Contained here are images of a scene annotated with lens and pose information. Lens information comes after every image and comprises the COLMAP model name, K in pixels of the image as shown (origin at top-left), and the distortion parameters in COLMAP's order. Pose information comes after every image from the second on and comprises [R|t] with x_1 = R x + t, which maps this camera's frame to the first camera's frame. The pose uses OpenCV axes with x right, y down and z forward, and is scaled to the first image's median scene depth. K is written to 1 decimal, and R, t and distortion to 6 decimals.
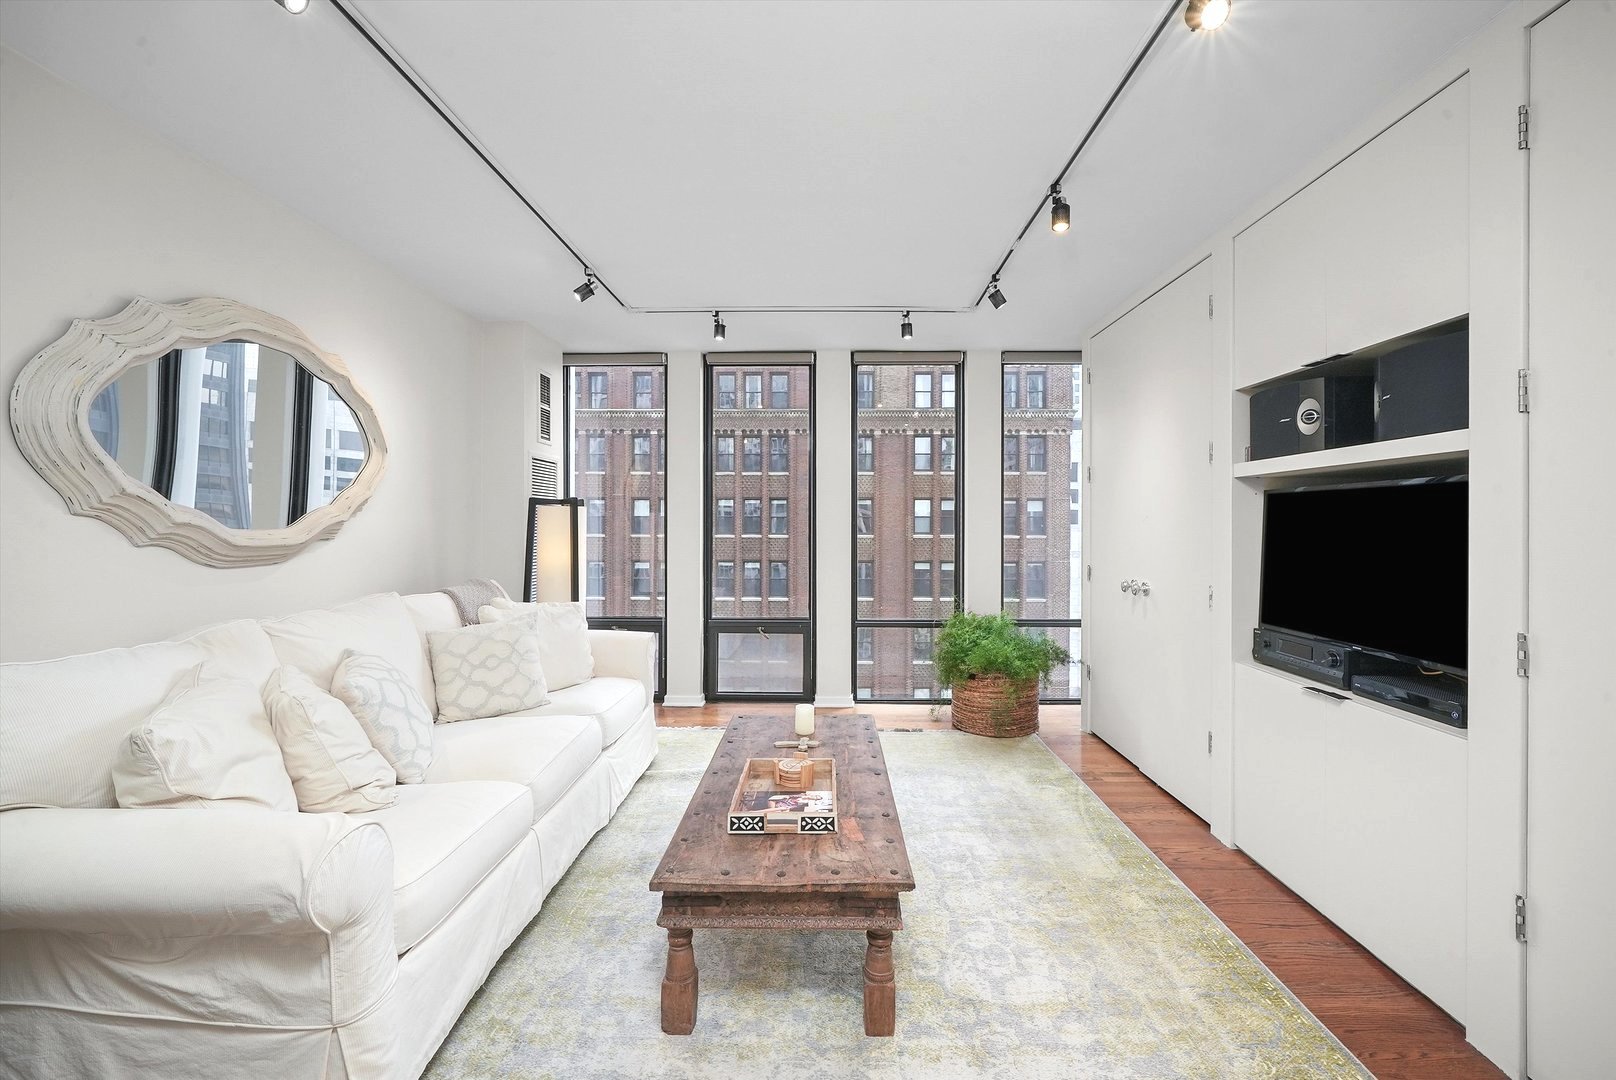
lens RADIAL K [[645.5, 0, 854.6], [0, 645.5, 521.5], [0, 0, 1]] dist [-0.007534, -0.000069]
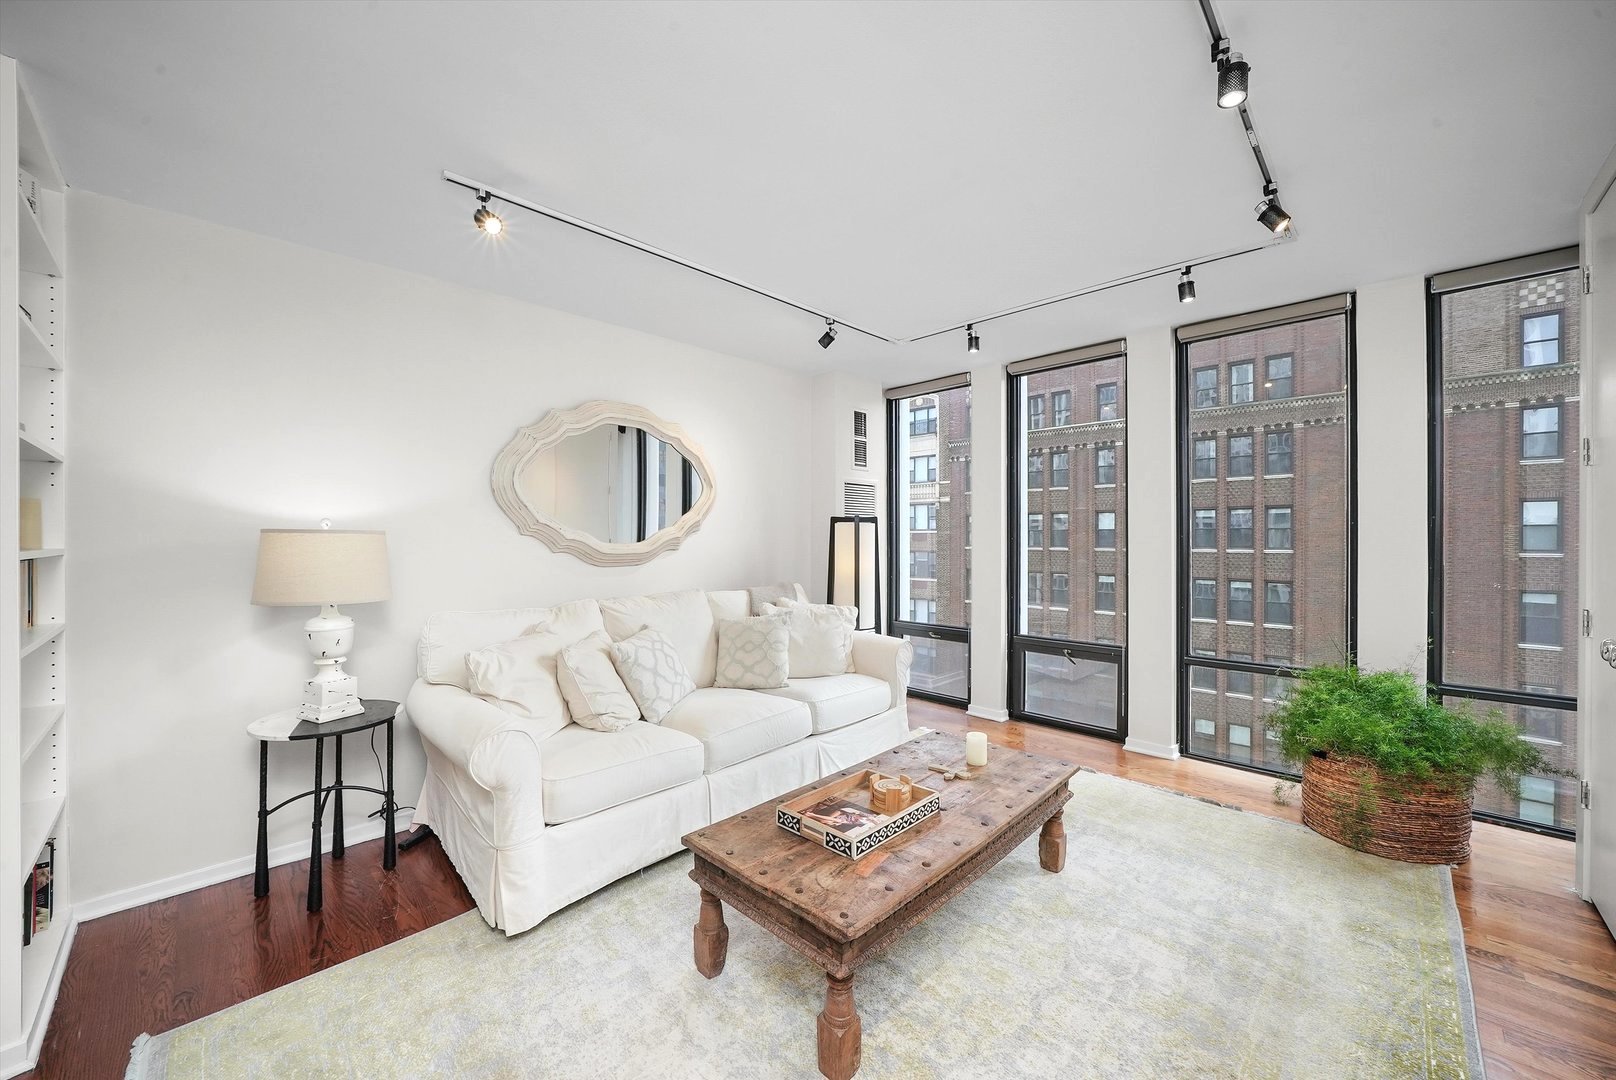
lens RADIAL K [[628.9, 0, 828.7], [0, 628.9, 539.4], [0, 0, 1]] dist [-0.014811, -0.000072]
pose [[0.714975, 0.000285, -0.699150, 0.251469], [0.004919, 0.999973, 0.005437, -0.001040], [0.699132, -0.007327, 0.714955, 0.127553]]
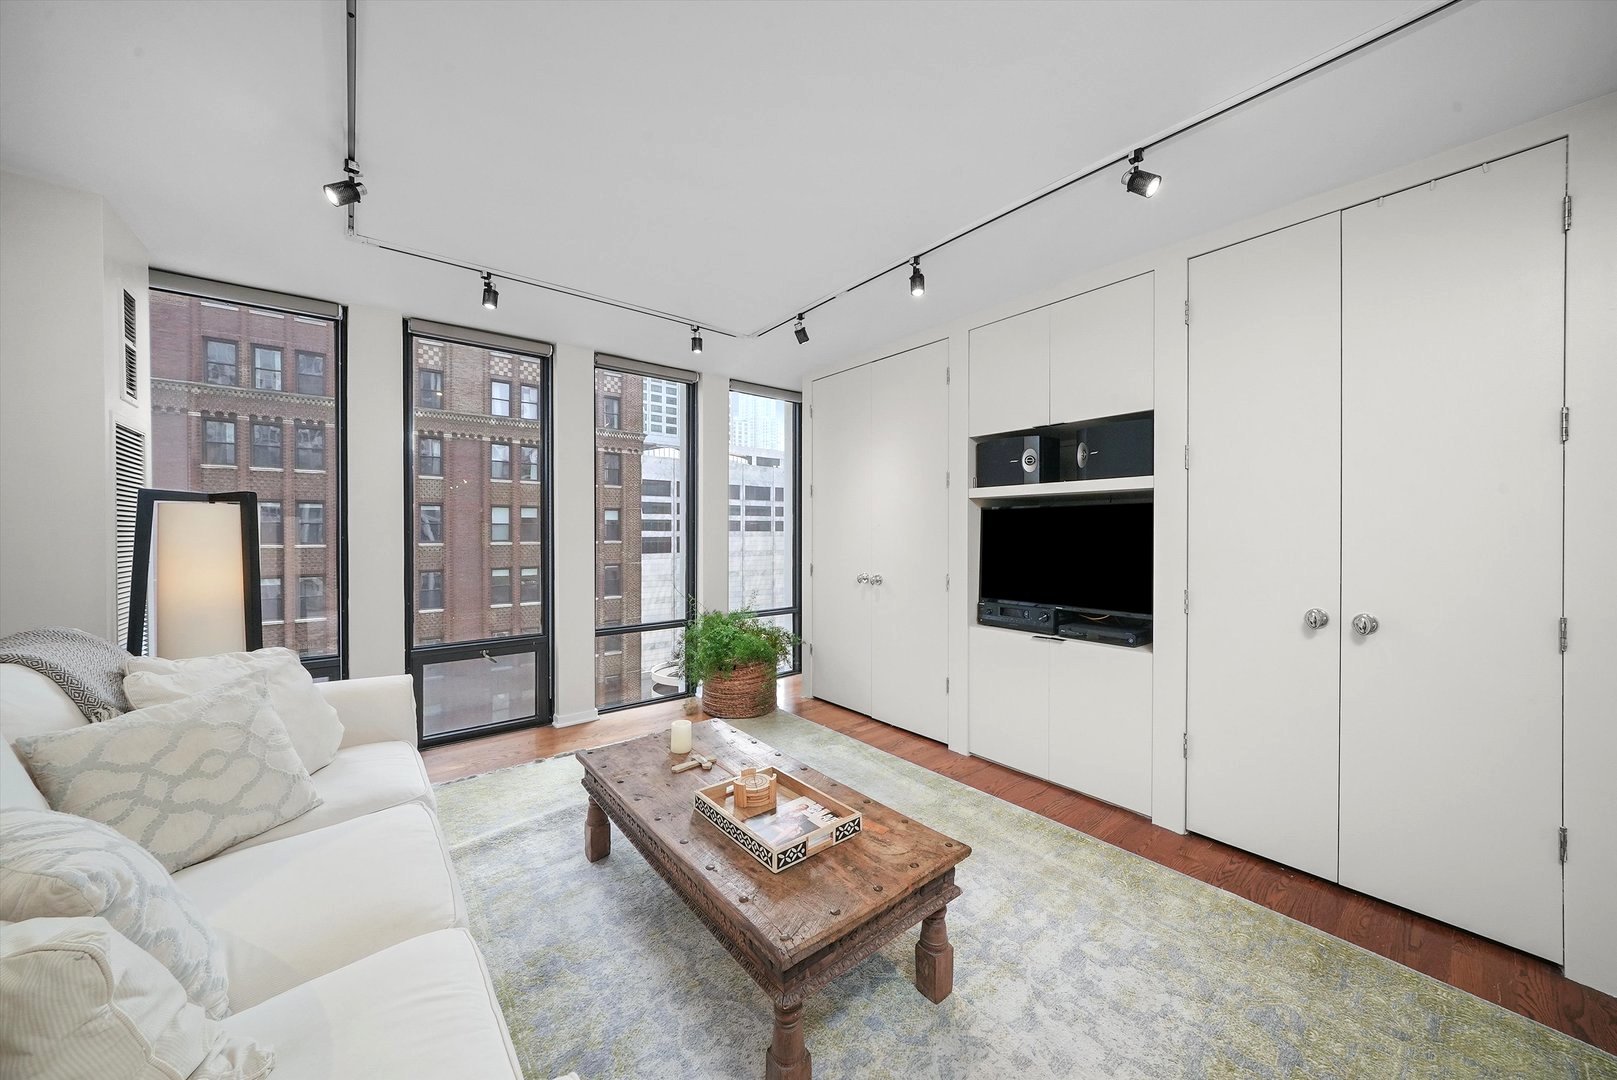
lens RADIAL K [[545.0, 0, 829.7], [0, 545.0, 535.3], [0, 0, 1]] dist [-0.002838, -0.000045]
pose [[0.781612, -0.006566, 0.623730, -0.252582], [-0.000838, 0.999933, 0.011577, 0.000431], [-0.623764, -0.009571, 0.781554, 0.149198]]
